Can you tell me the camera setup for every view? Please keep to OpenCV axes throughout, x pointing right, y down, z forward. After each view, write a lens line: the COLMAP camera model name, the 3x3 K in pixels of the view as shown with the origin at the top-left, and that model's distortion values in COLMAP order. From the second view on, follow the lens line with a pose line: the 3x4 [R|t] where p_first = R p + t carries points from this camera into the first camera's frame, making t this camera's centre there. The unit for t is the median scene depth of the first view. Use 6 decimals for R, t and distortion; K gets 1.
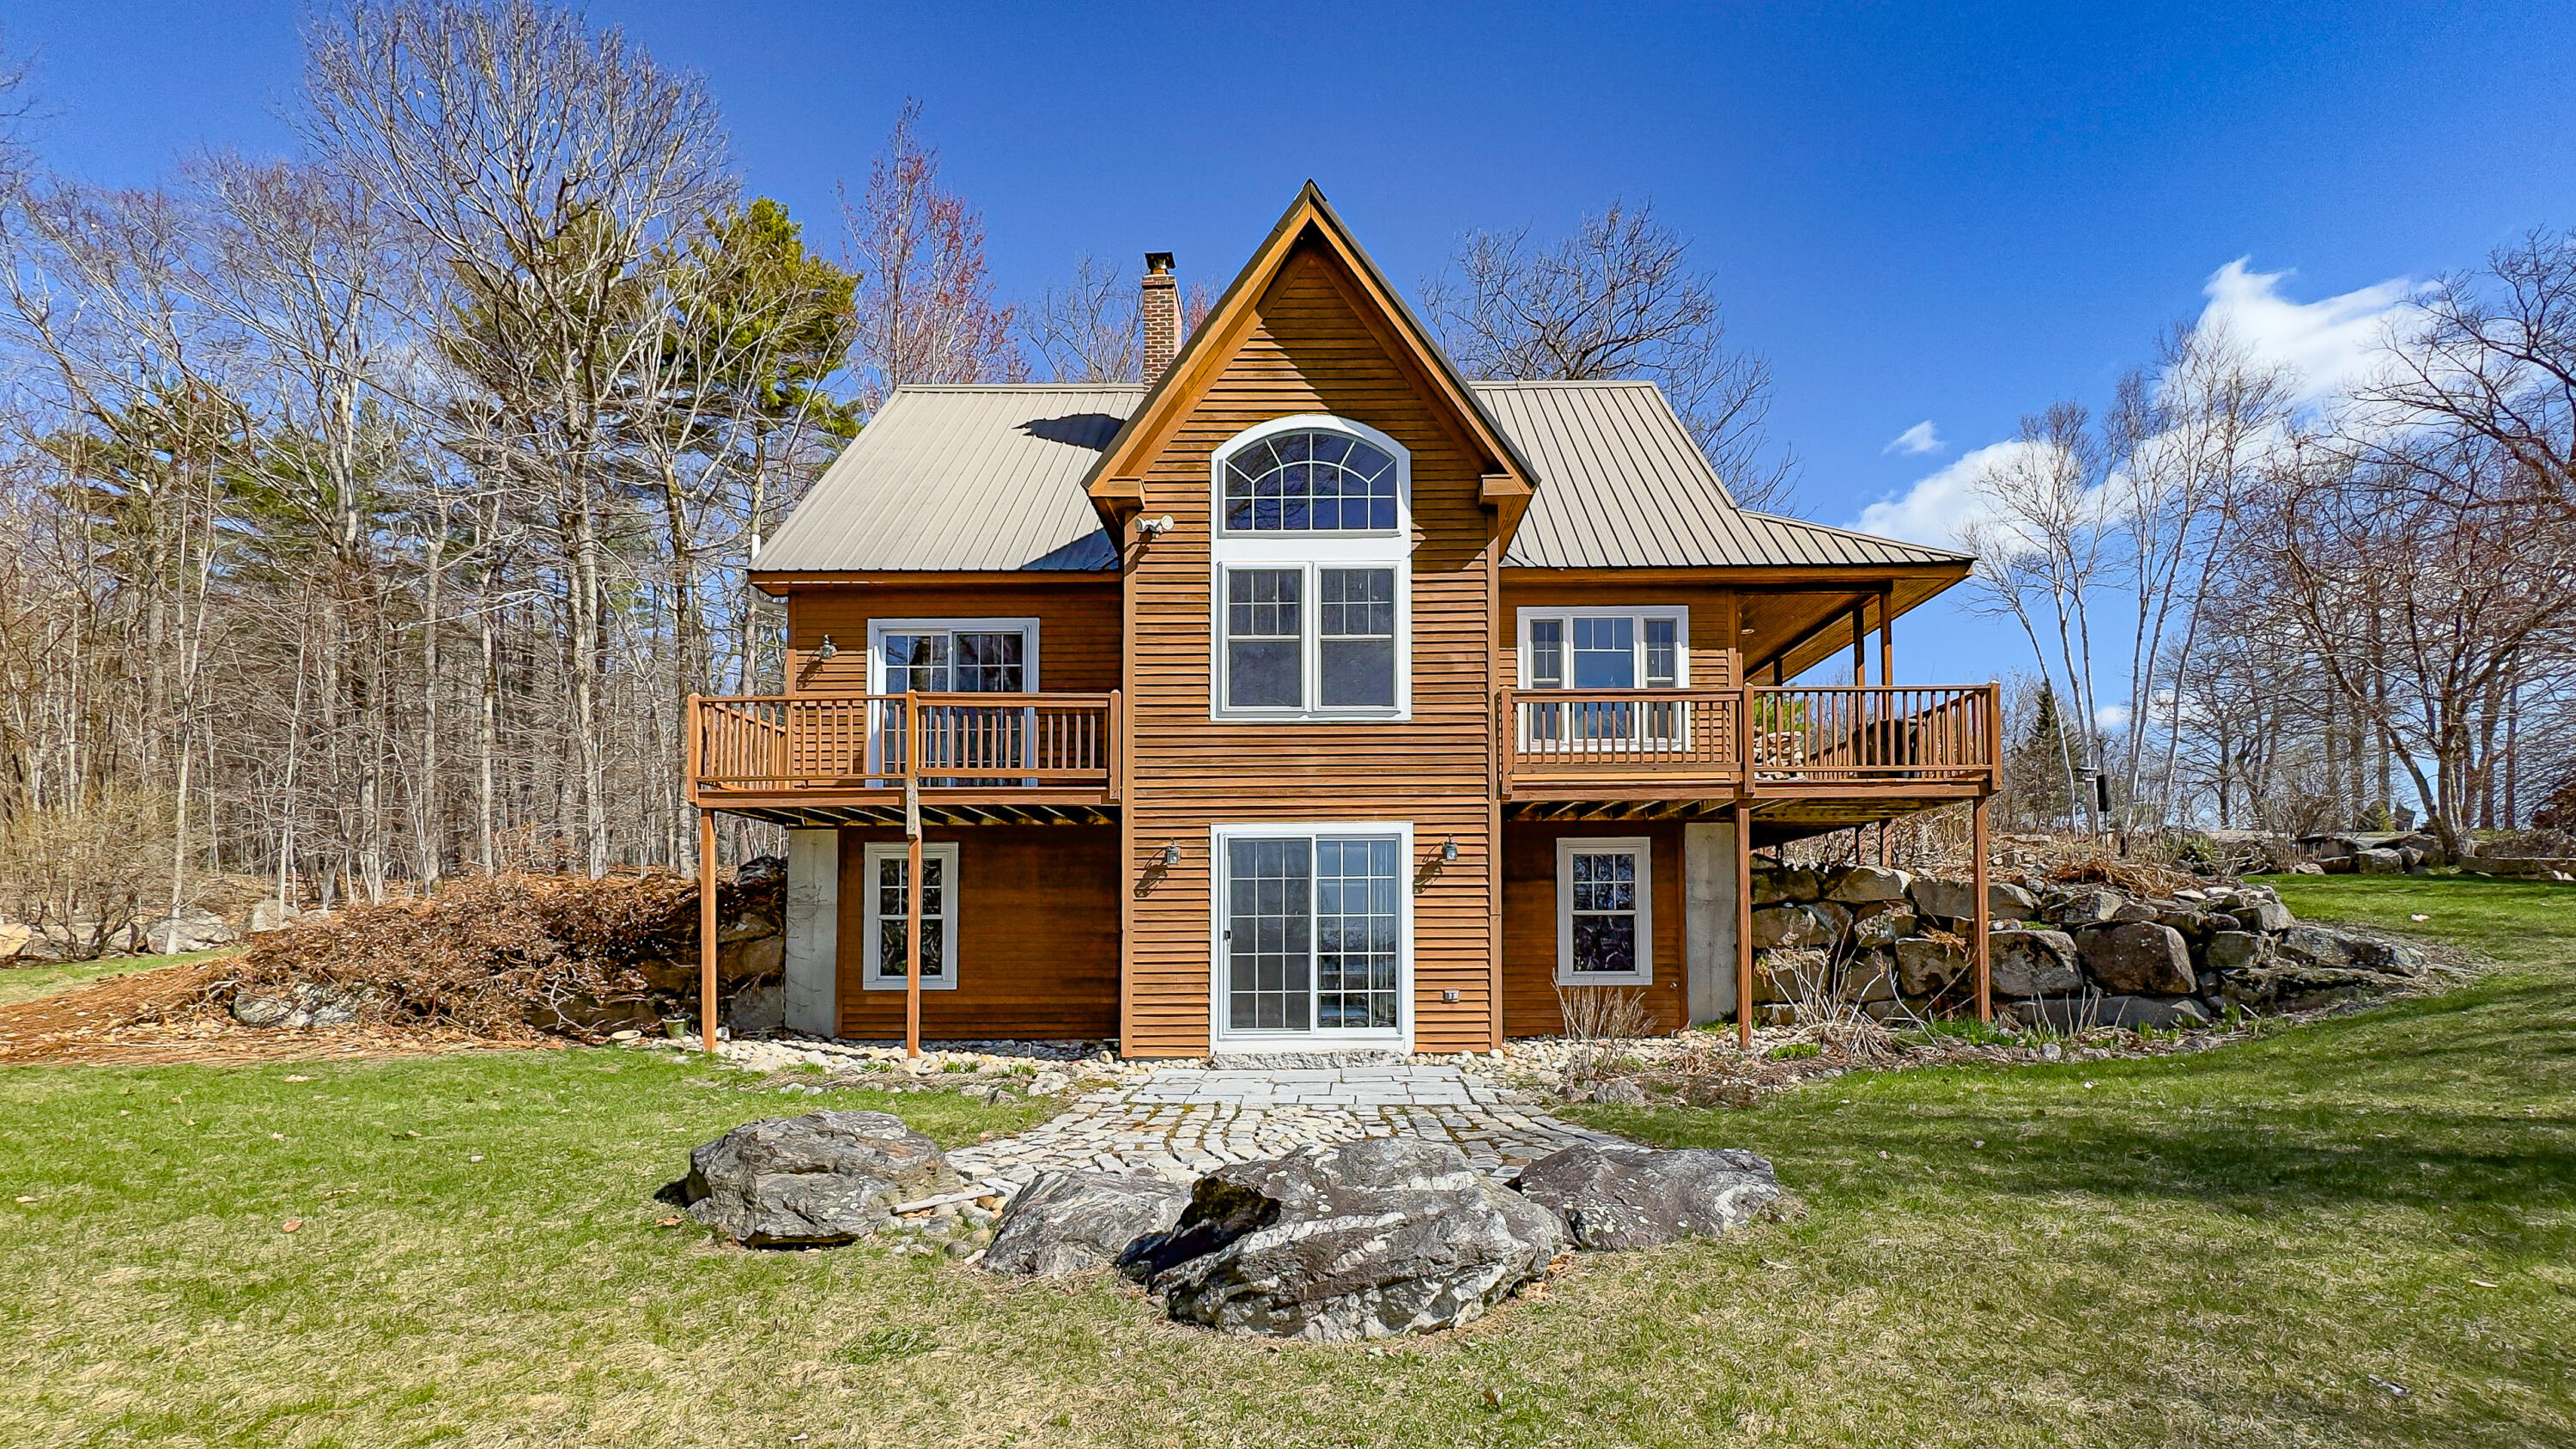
lens RADIAL K [[1055.9, 0, 1329.4], [0, 1055.9, 753.3], [0, 0, 1]] dist [0.008347, 0.000112]
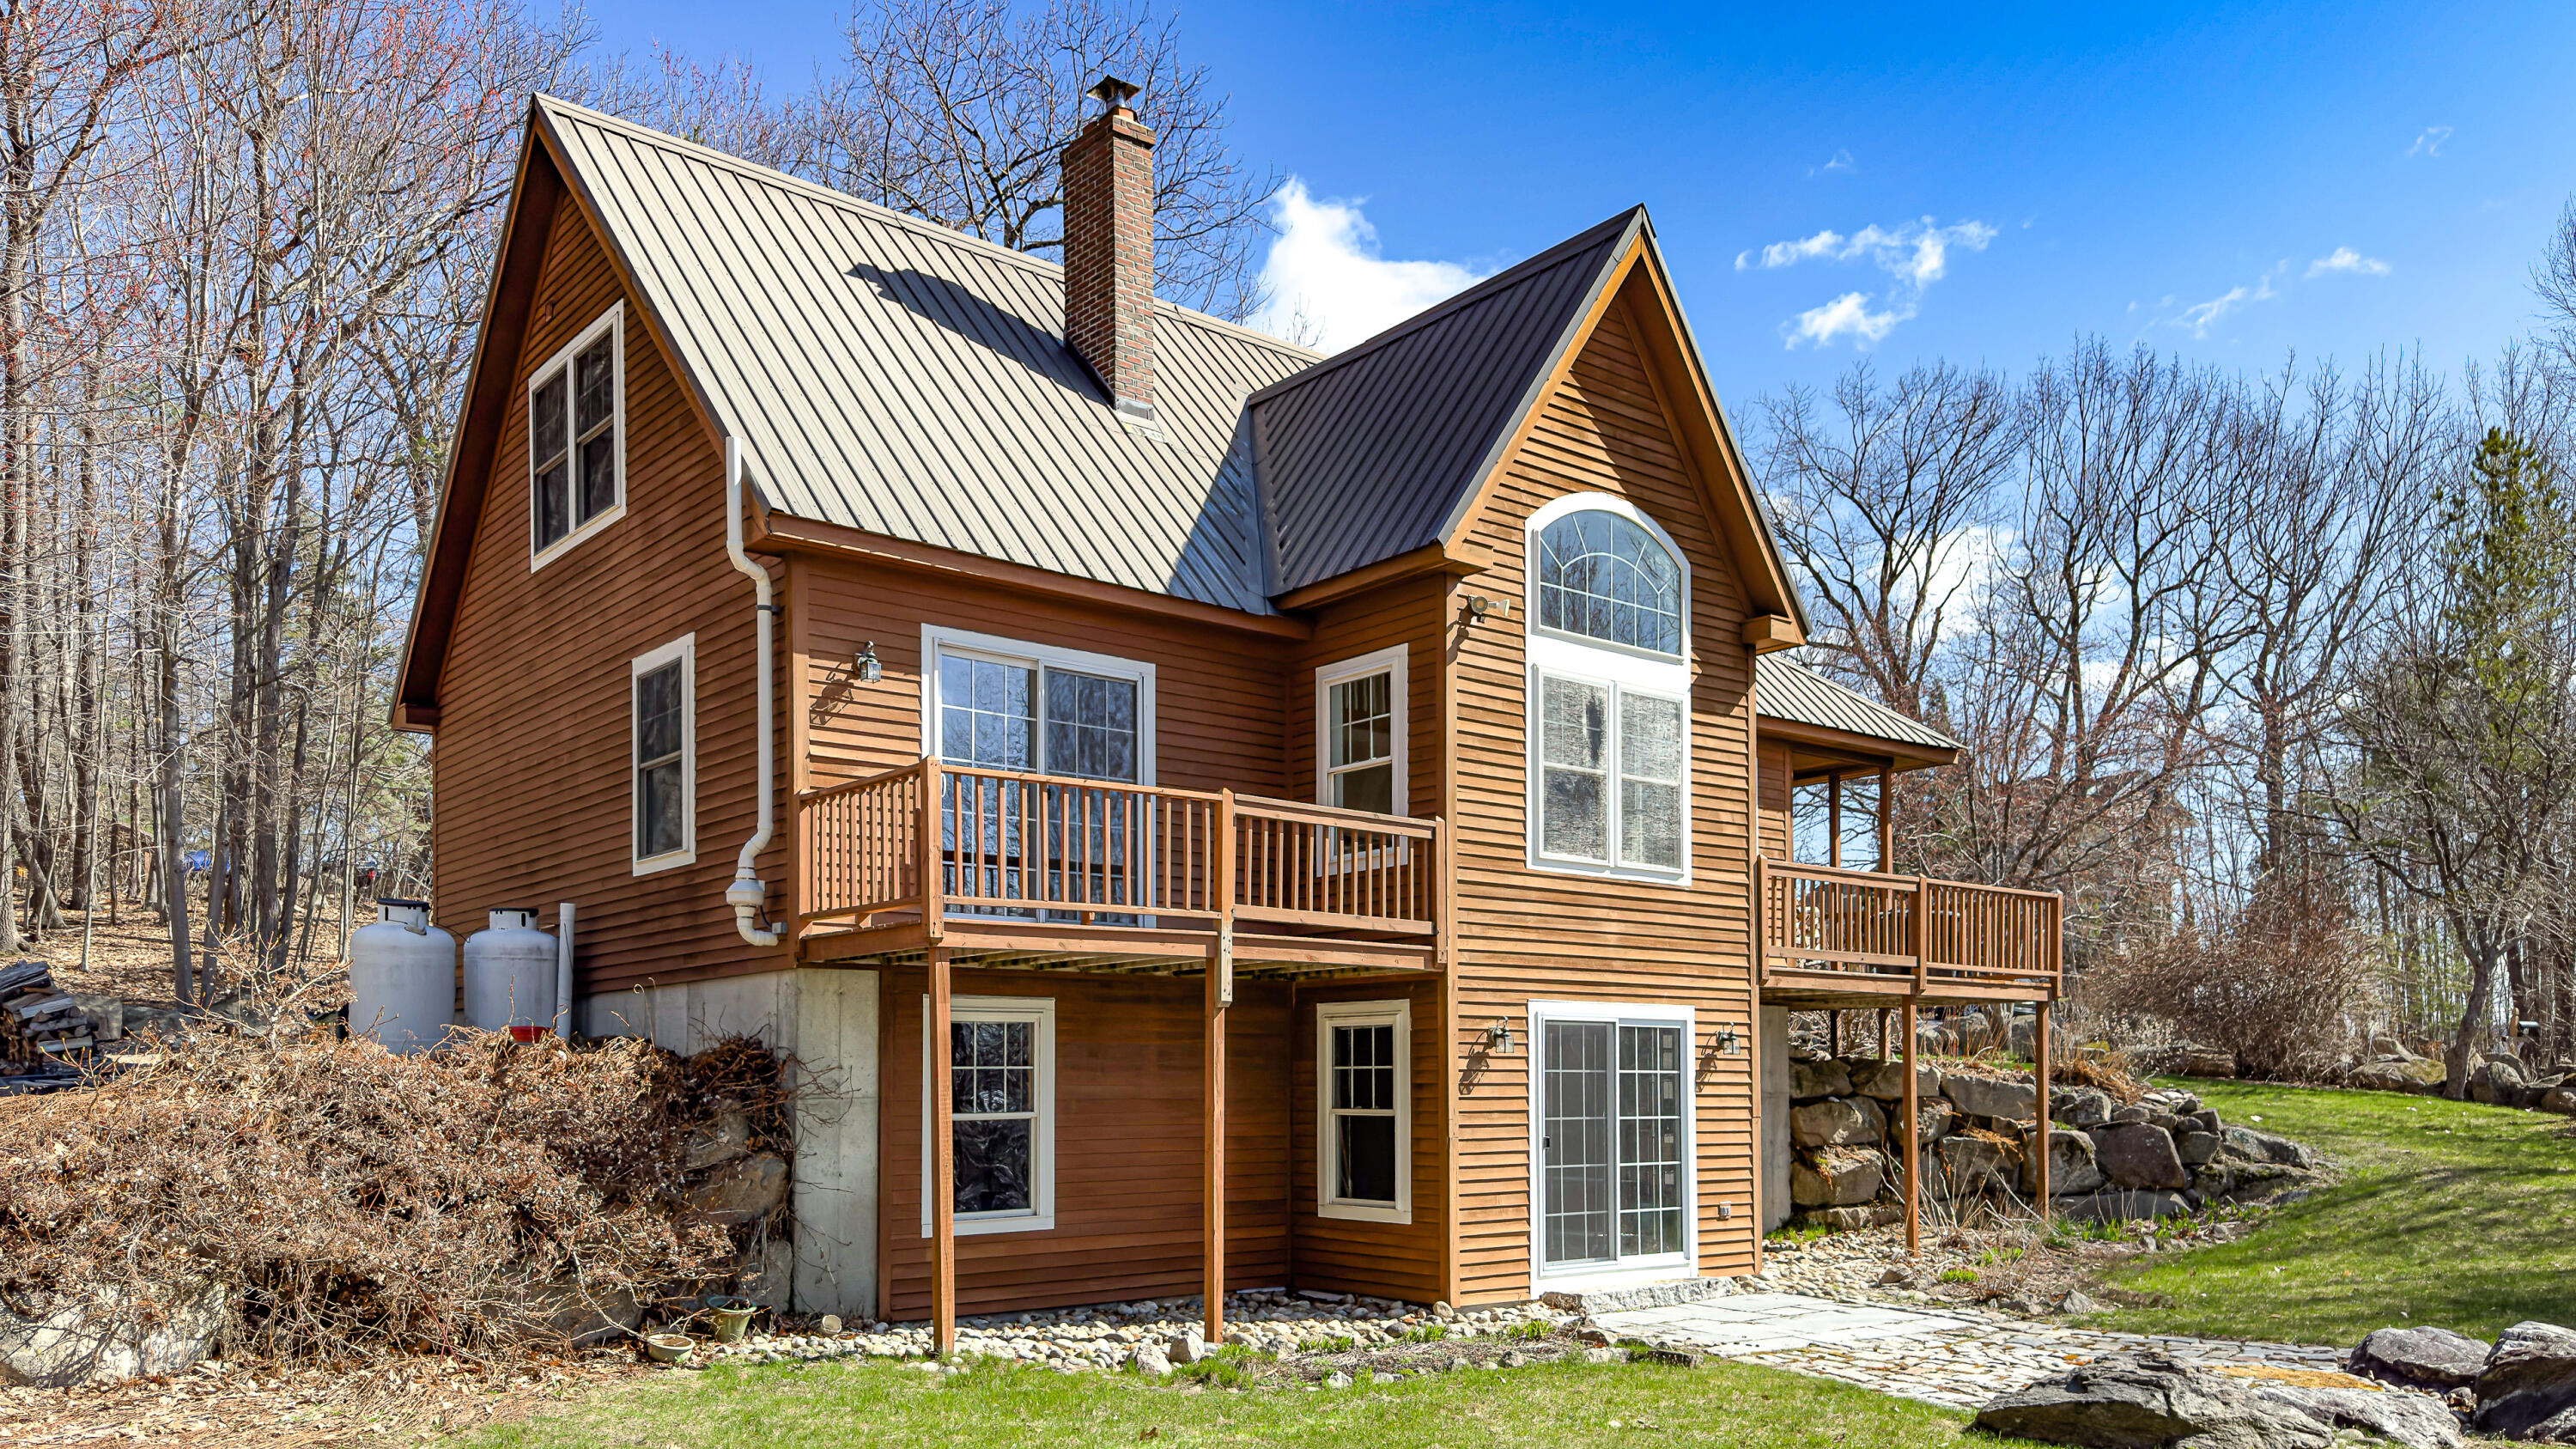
lens RADIAL K [[1843.9, 0, 1335.7], [0, 1843.9, 726.7], [0, 0, 1]] dist [0.093619, -0.115946]
pose [[0.766748, 0.126741, 0.629313, -1.093547], [-0.111534, 0.991708, -0.063835, -0.031149], [-0.632185, -0.021245, 0.774526, 0.024033]]
